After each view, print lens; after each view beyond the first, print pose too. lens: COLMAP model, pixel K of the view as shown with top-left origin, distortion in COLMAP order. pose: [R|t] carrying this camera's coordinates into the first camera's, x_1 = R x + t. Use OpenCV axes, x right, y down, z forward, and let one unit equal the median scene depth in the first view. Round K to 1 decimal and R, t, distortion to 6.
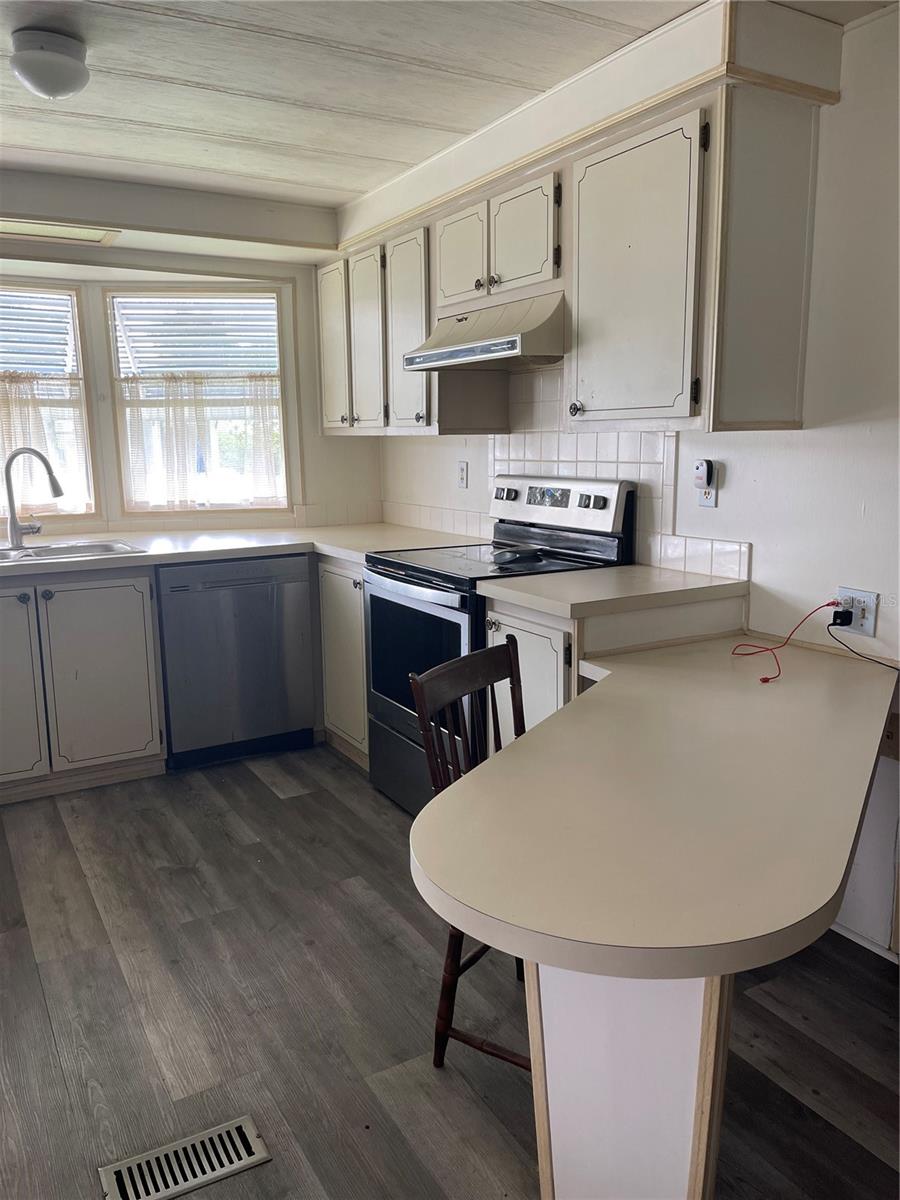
lens RADIAL K [[905.5, 0, 450.1], [0, 905.5, 609.3], [0, 0, 1]] dist [0.055947, -0.071841]
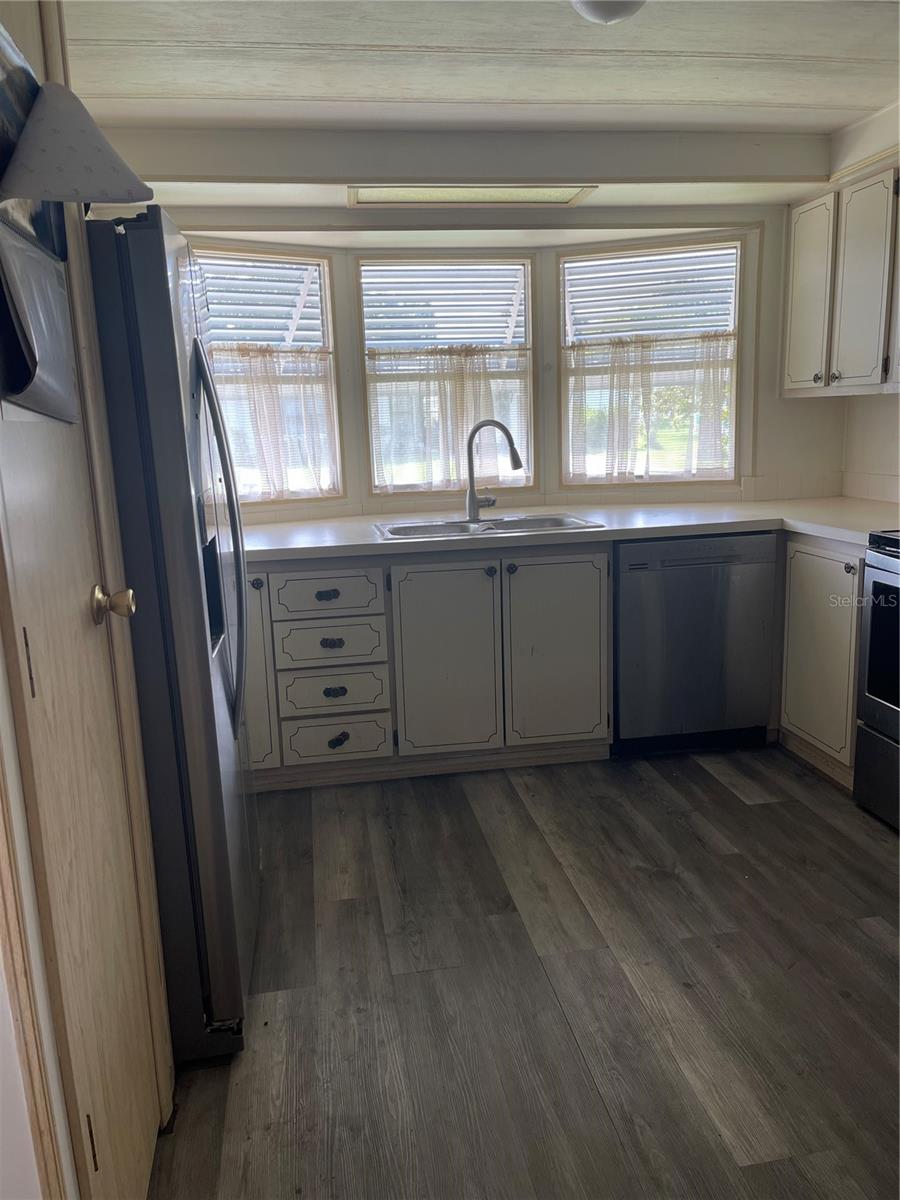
lens RADIAL K [[905.5, 0, 447.7], [0, 905.5, 609.4], [0, 0, 1]] dist [0.055947, -0.071841]
pose [[0.932565, 0.052672, -0.357139, -0.144521], [-0.042309, 0.998428, 0.036775, -0.004658], [0.358515, -0.019185, 0.933327, 0.053911]]
